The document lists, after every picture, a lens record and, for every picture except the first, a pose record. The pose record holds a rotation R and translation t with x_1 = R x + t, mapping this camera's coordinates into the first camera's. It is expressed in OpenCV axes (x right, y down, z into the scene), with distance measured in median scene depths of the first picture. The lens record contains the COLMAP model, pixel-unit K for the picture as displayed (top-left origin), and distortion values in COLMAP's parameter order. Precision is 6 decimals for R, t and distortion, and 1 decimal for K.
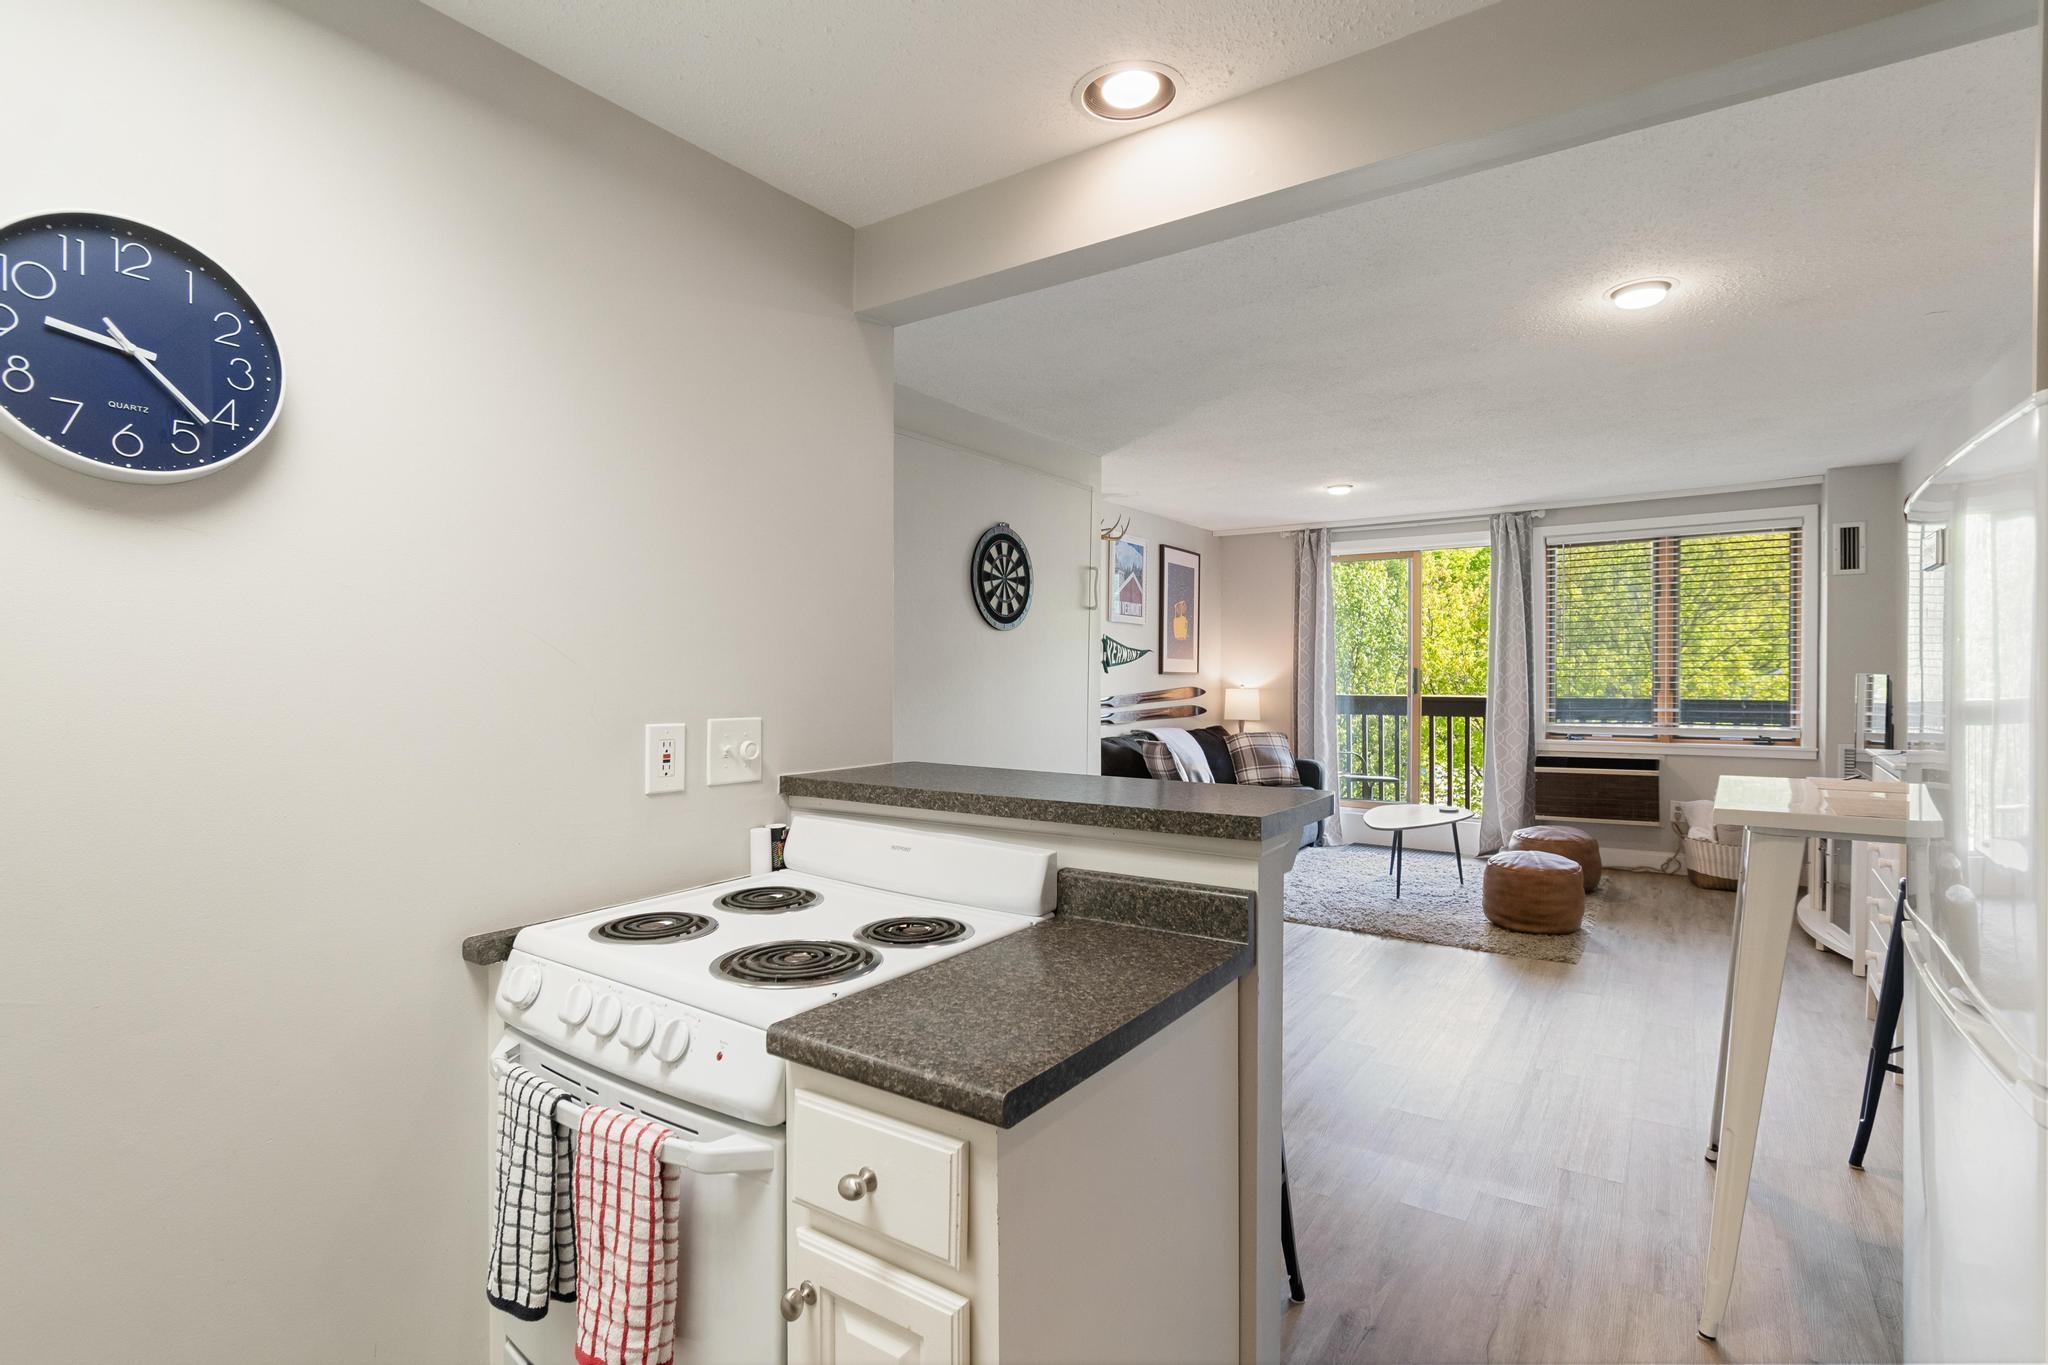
lens RADIAL K [[975.7, 0, 1024.0], [0, 975.7, 682.5], [0, 0, 1]] dist [0.000207, 0.000001]
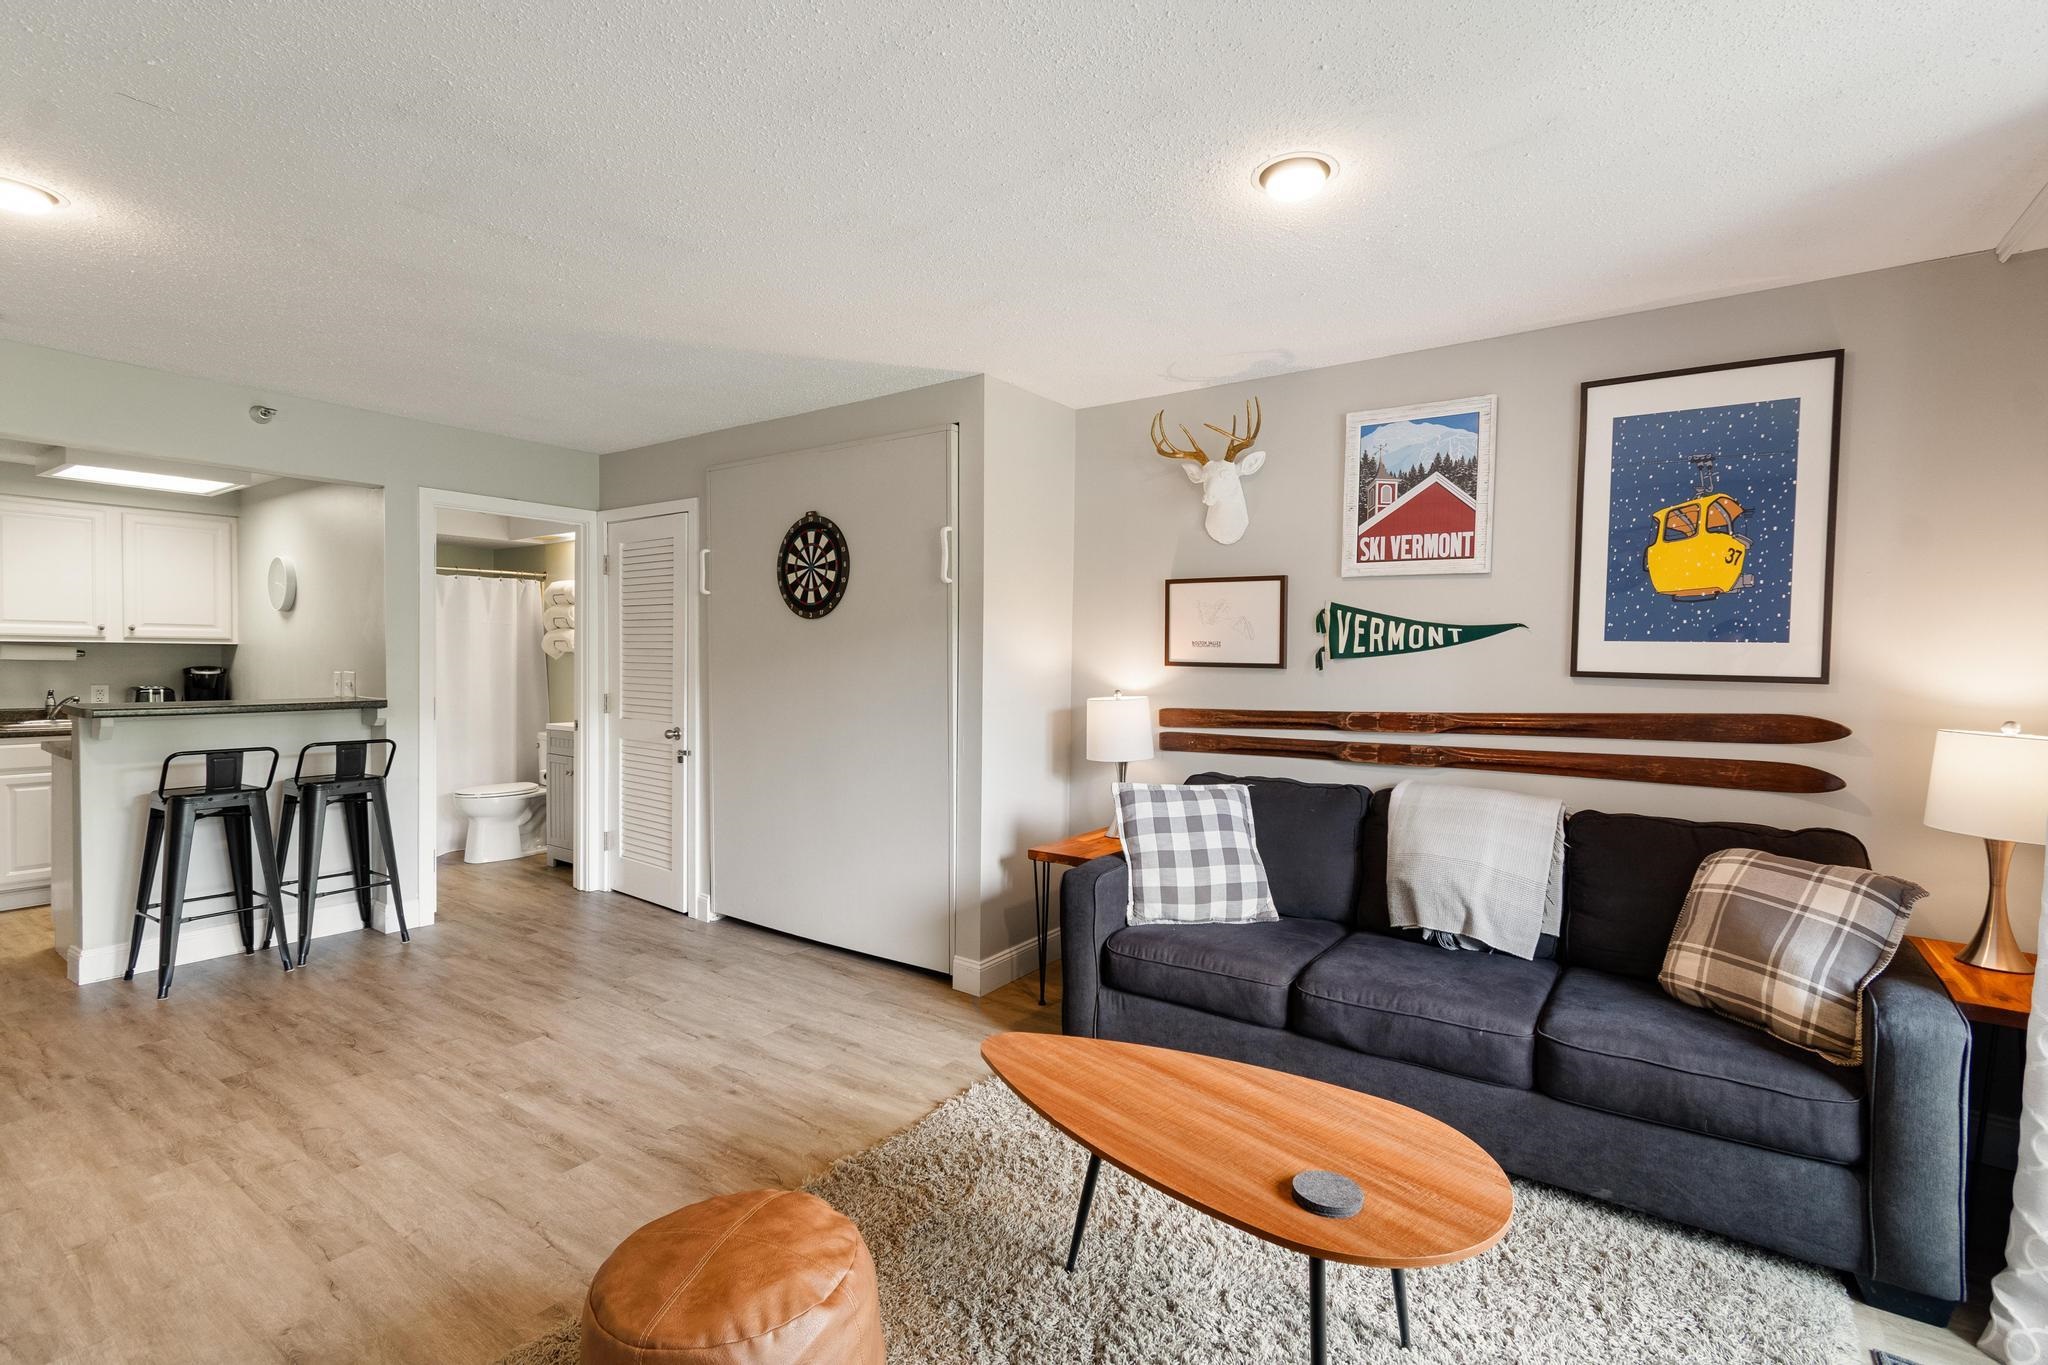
lens RADIAL K [[939.7, 0, 1024.0], [0, 939.7, 682.5], [0, 0, 1]] dist [0.000408, -0.000119]
pose [[-0.024751, 0.029249, -0.999266, 0.938950], [-0.022855, 0.999294, 0.029816, -0.021238], [0.999432, 0.023576, -0.024065, 1.235064]]
